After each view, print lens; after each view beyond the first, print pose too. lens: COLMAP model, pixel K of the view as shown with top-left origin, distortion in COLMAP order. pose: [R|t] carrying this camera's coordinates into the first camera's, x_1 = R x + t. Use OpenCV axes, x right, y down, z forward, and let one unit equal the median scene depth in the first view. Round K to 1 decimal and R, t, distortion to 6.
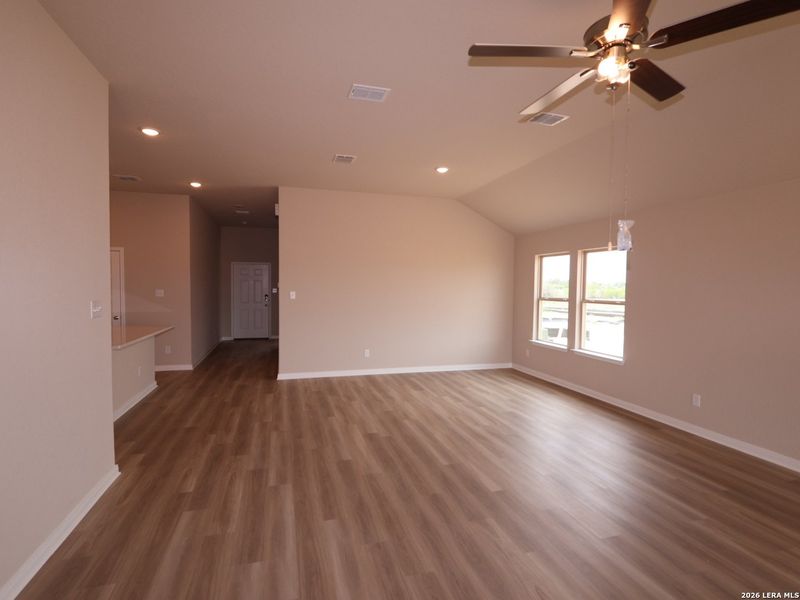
lens RADIAL K [[502.3, 0, 401.1], [0, 502.3, 308.1], [0, 0, 1]] dist [-0.000961, -0.000434]
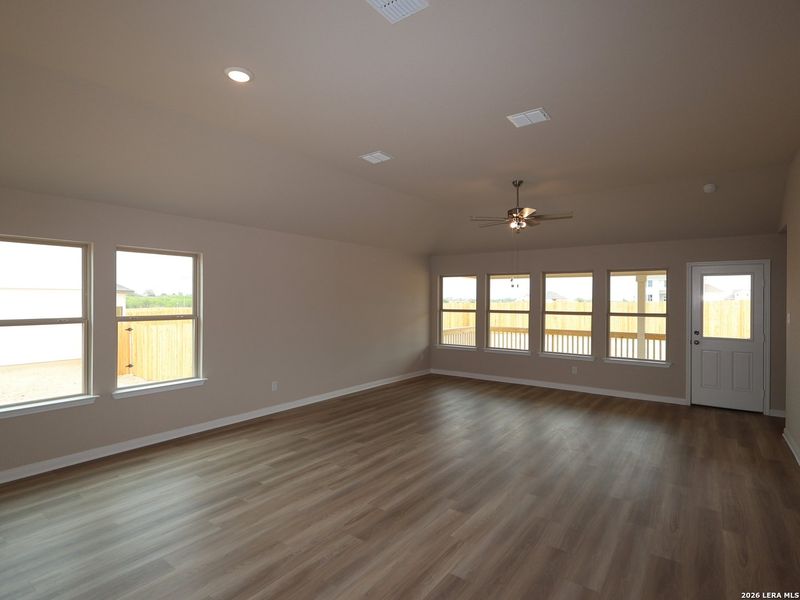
lens RADIAL K [[423.3, 0, 397.2], [0, 423.3, 300.1], [0, 0, 1]] dist [-0.003862, -0.000338]
pose [[-0.650477, -0.015596, 0.759366, -0.502826], [0.020305, 0.999075, 0.037913, -0.083713], [-0.759254, 0.040081, -0.649559, 1.600410]]
